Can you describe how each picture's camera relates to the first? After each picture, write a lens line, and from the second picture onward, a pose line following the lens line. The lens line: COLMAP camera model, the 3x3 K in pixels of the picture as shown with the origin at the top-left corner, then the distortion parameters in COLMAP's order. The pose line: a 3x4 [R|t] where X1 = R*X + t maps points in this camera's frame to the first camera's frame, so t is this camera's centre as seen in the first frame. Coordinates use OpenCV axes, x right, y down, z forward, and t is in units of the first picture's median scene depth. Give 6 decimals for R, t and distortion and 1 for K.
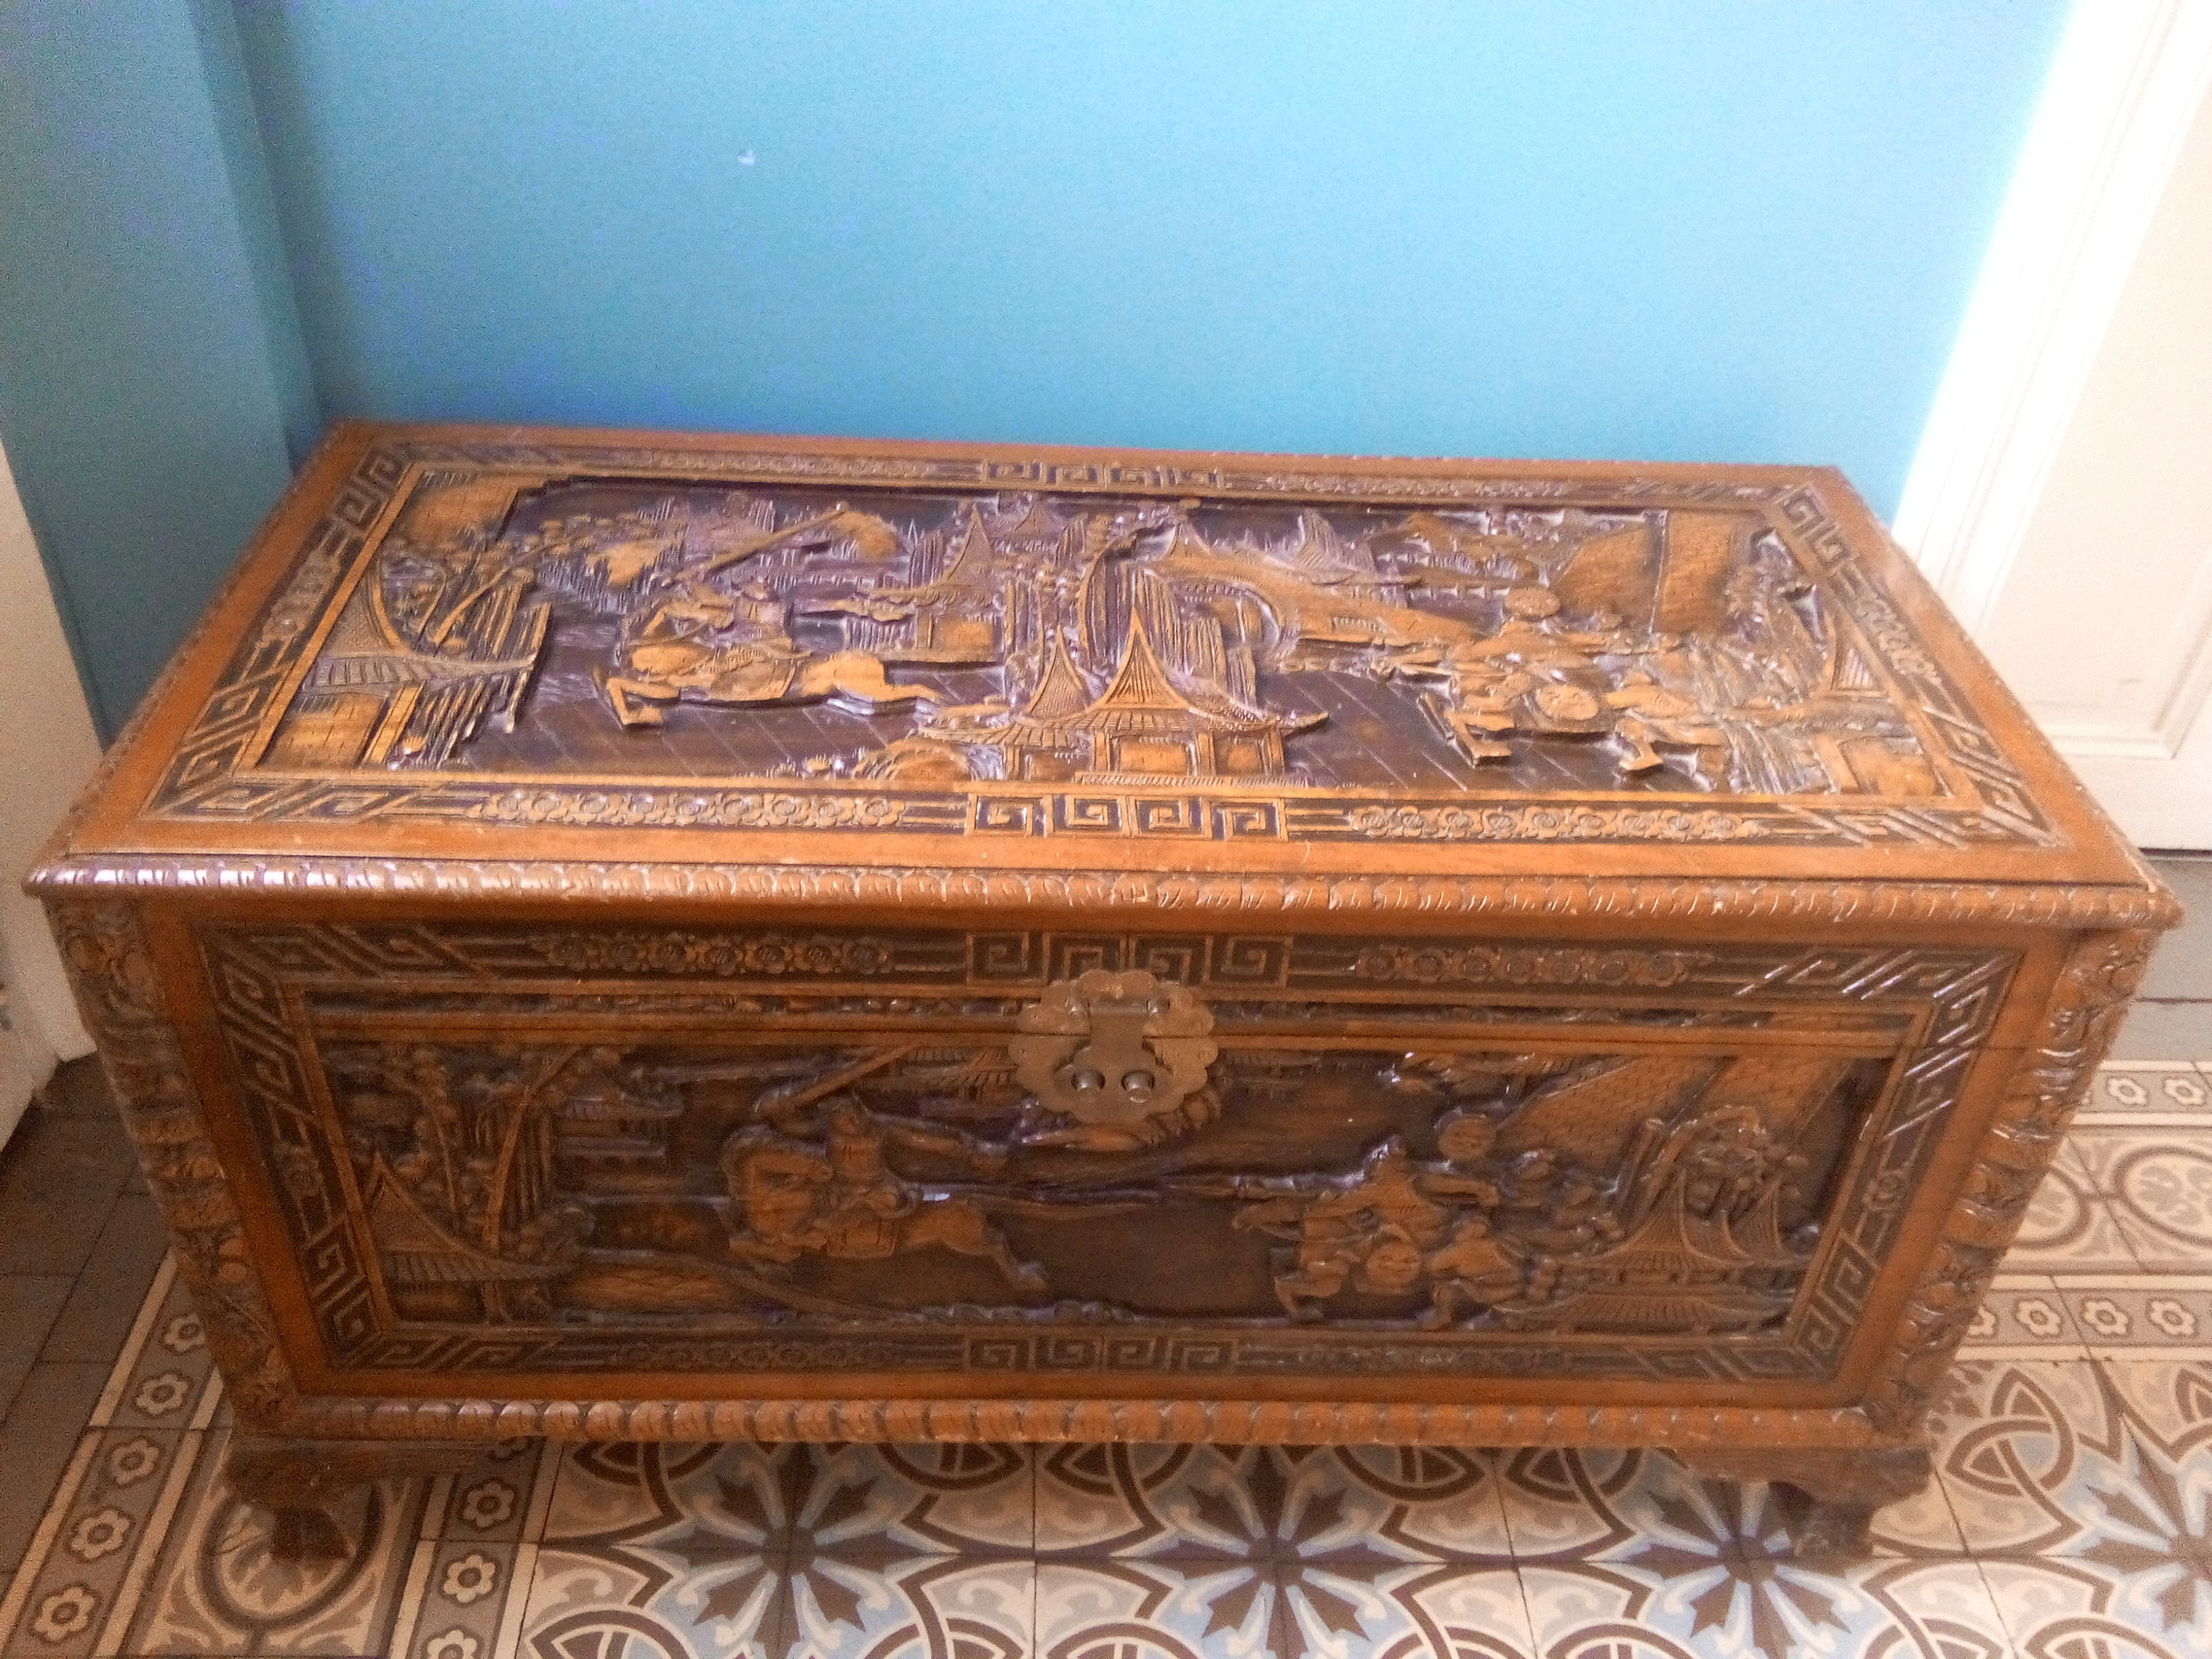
lens RADIAL K [[1854.9, 0, 1070.6], [0, 1854.9, 838.0], [0, 0, 1]] dist [0.064415, -0.221612]
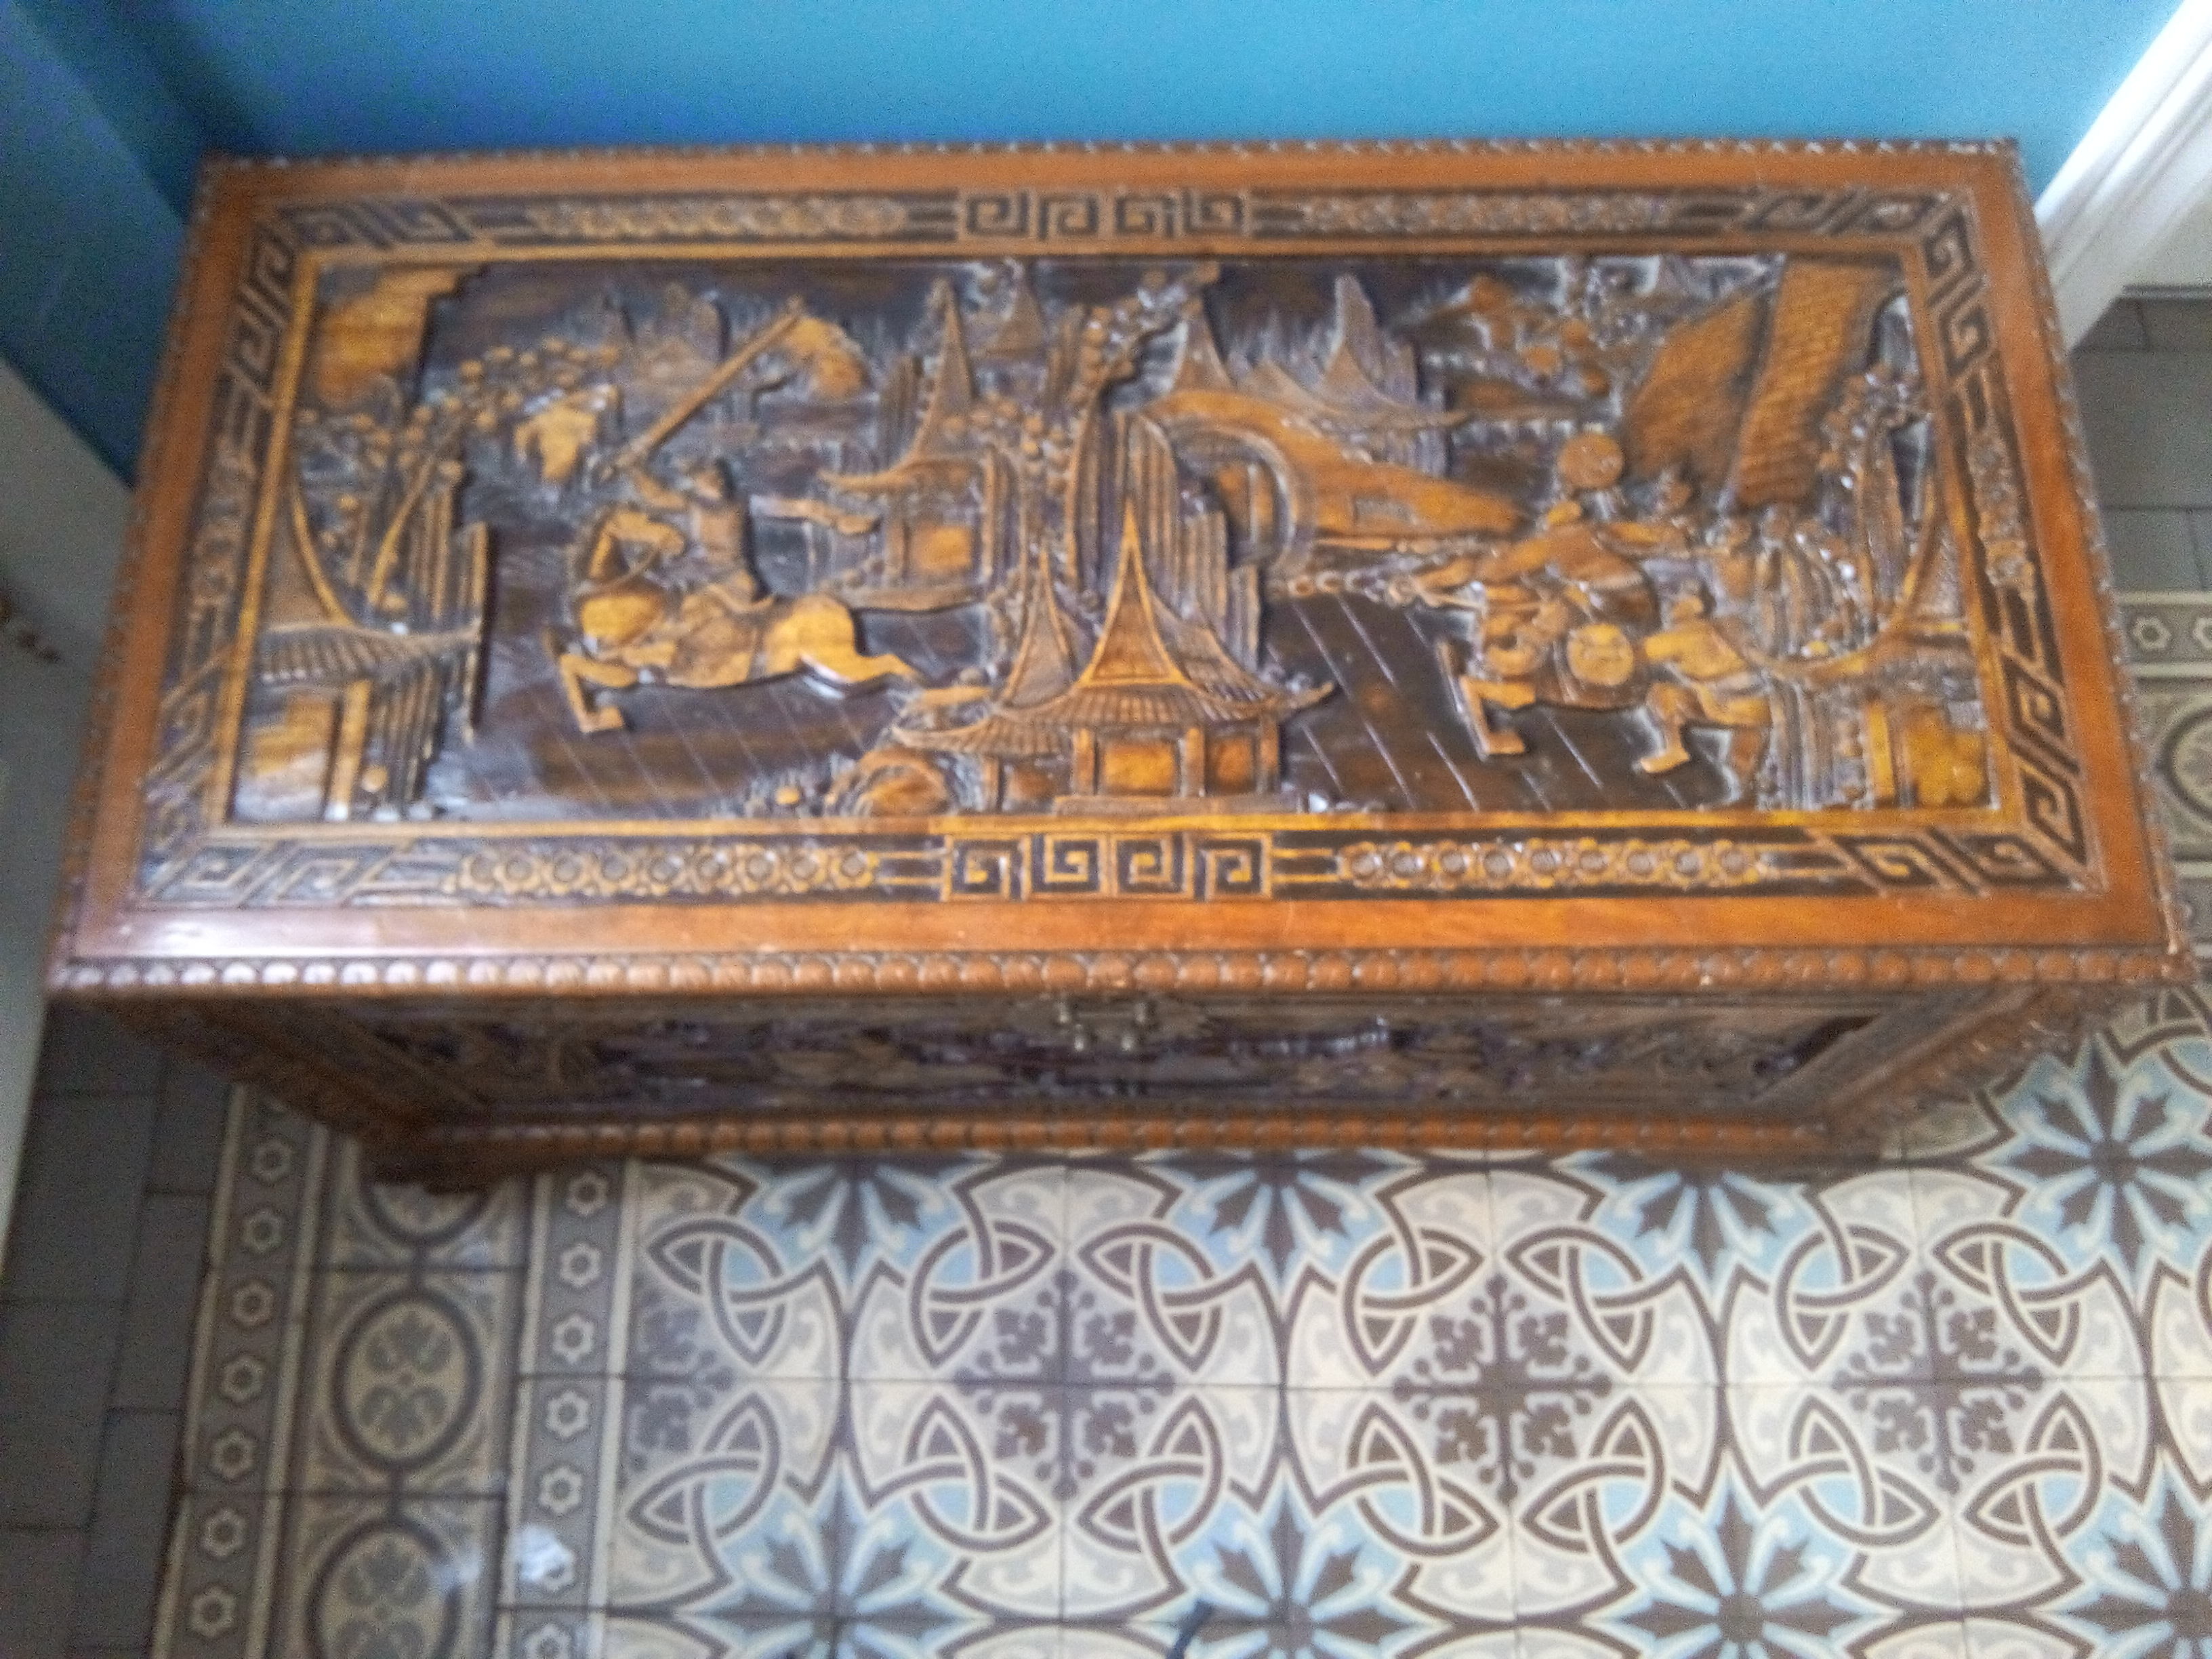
lens RADIAL K [[1854.9, 0, 1070.6], [0, 1854.9, 838.0], [0, 0, 1]] dist [0.064415, -0.221612]
pose [[0.998148, 0.002385, -0.060784, 0.063606], [0.031584, 0.833675, 0.551351, -0.508869], [0.051990, -0.552250, 0.832056, 0.180253]]
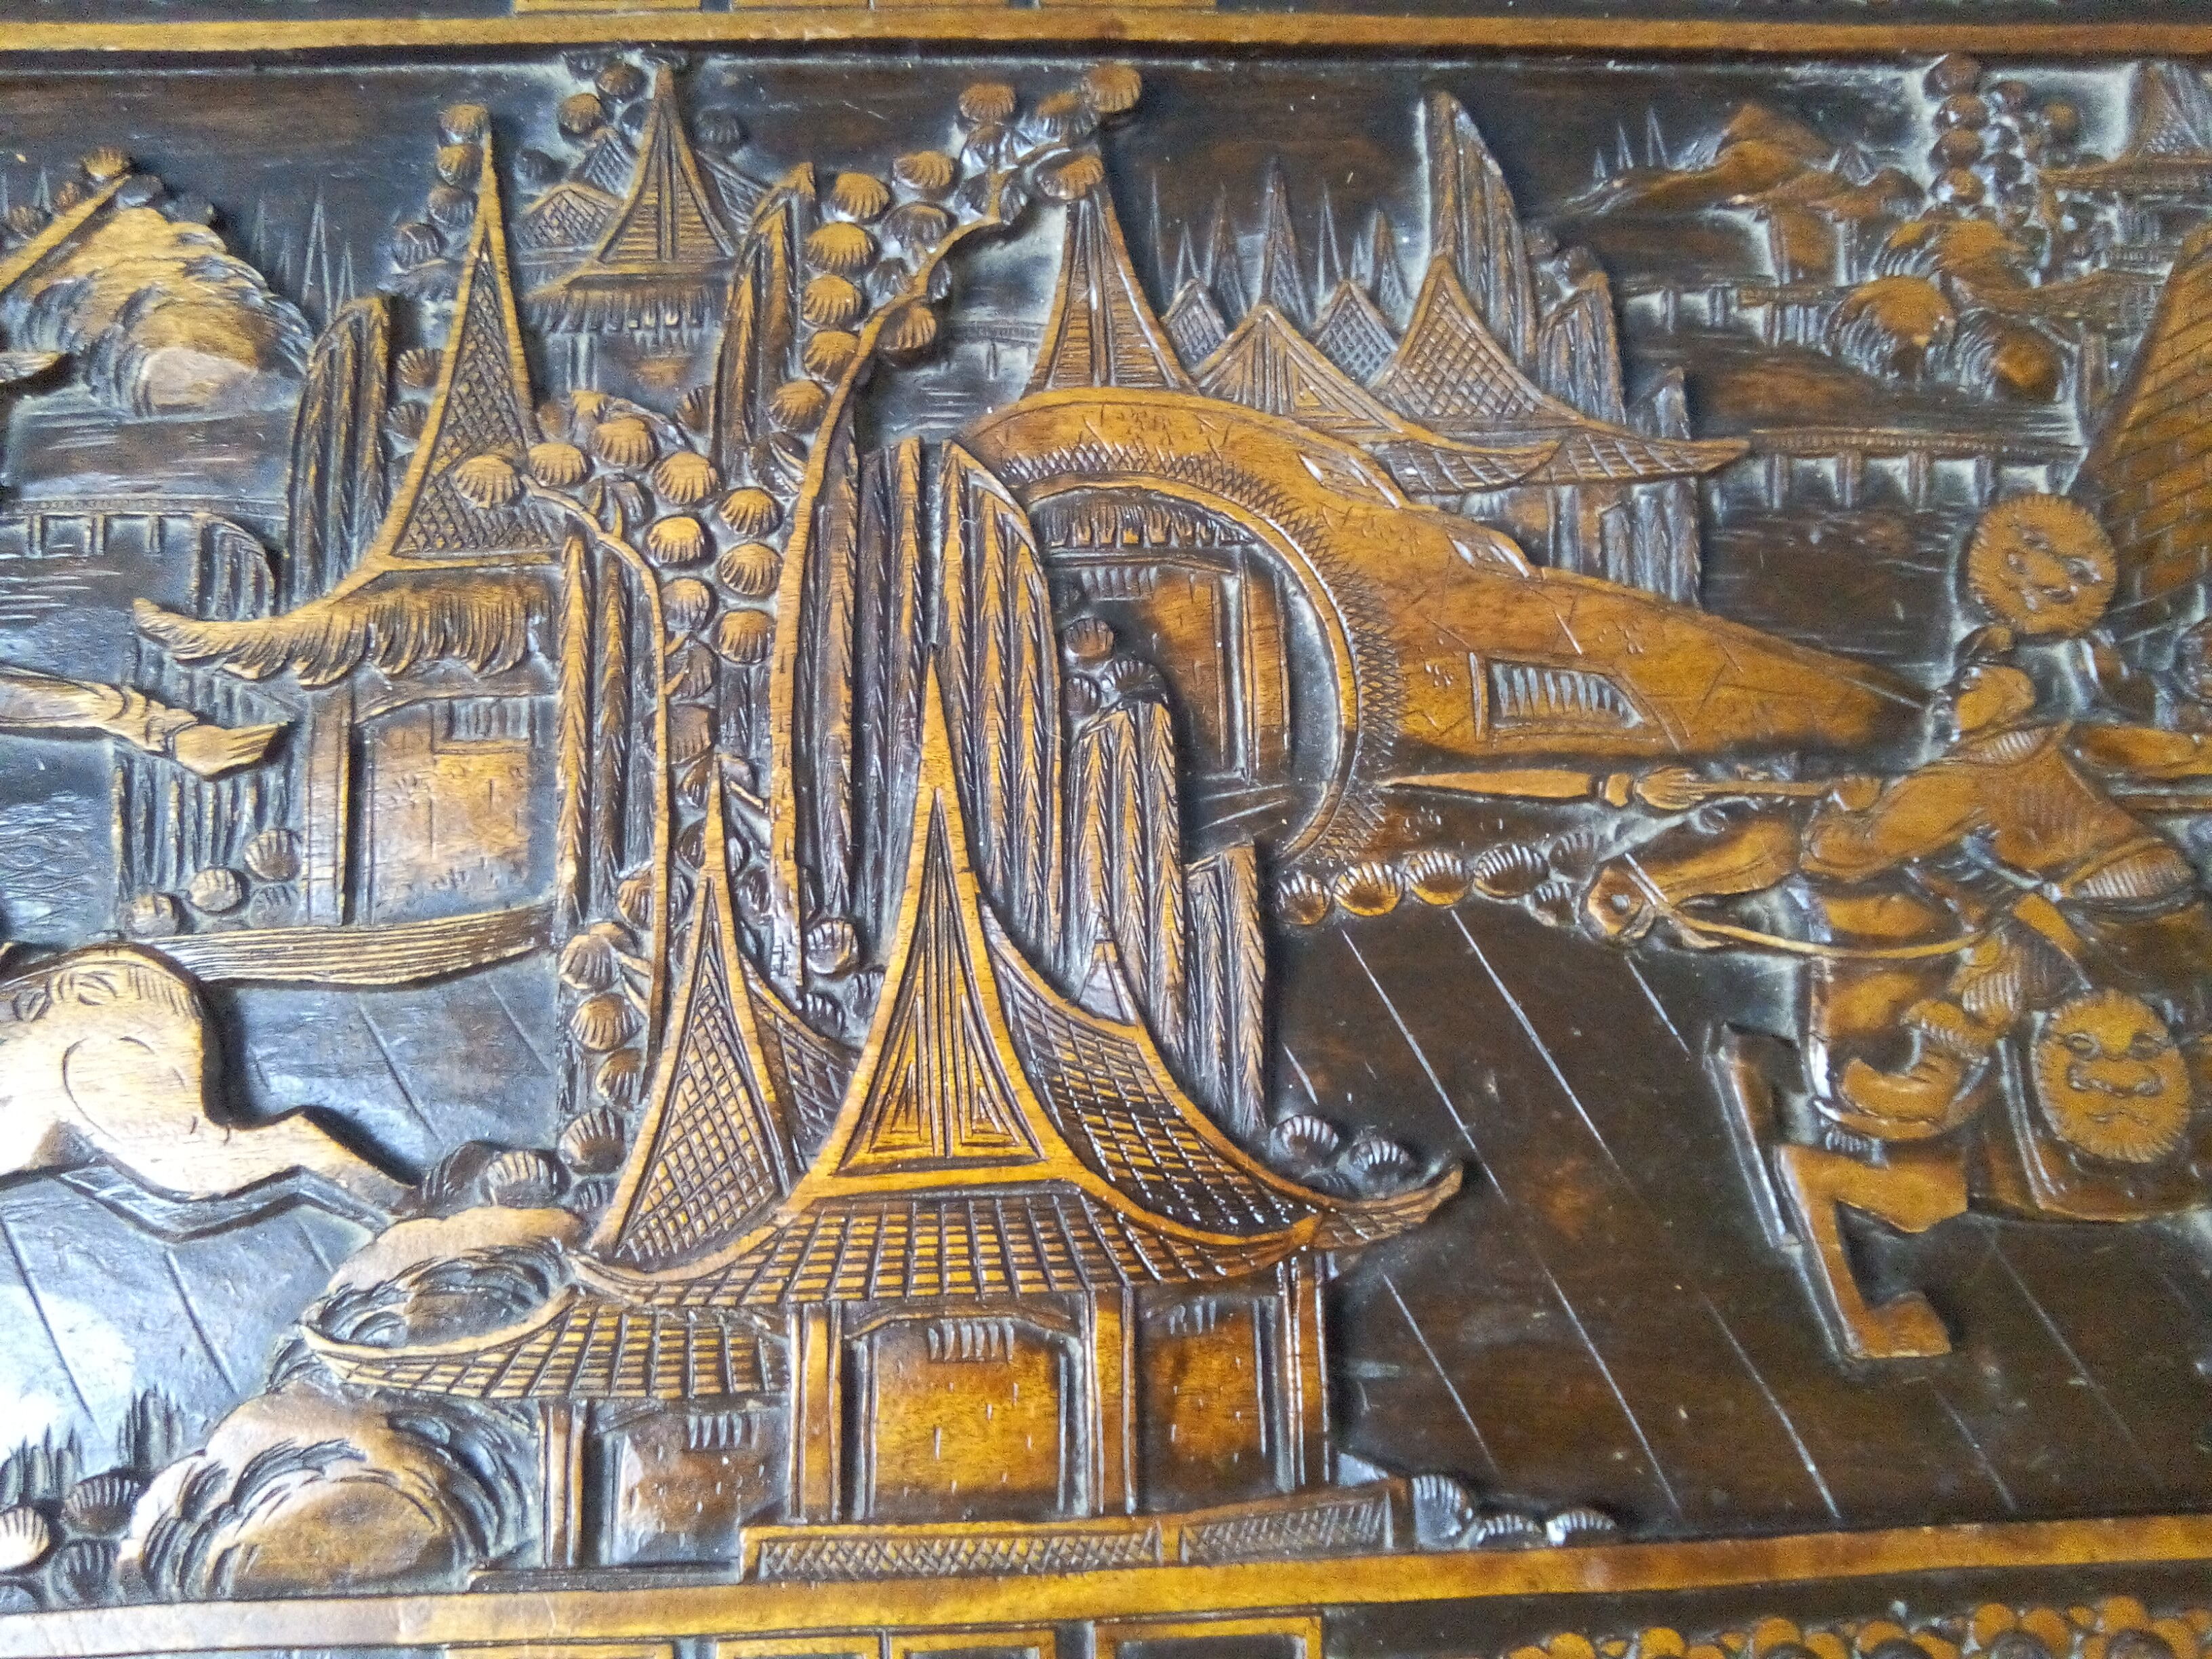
lens RADIAL K [[1854.9, 0, 1070.6], [0, 1854.9, 838.0], [0, 0, 1]] dist [0.064415, -0.221612]
pose [[0.999853, -0.014396, 0.009328, 0.059917], [0.005505, 0.784317, 0.620336, -0.336895], [-0.016247, -0.620193, 0.784281, 0.746992]]
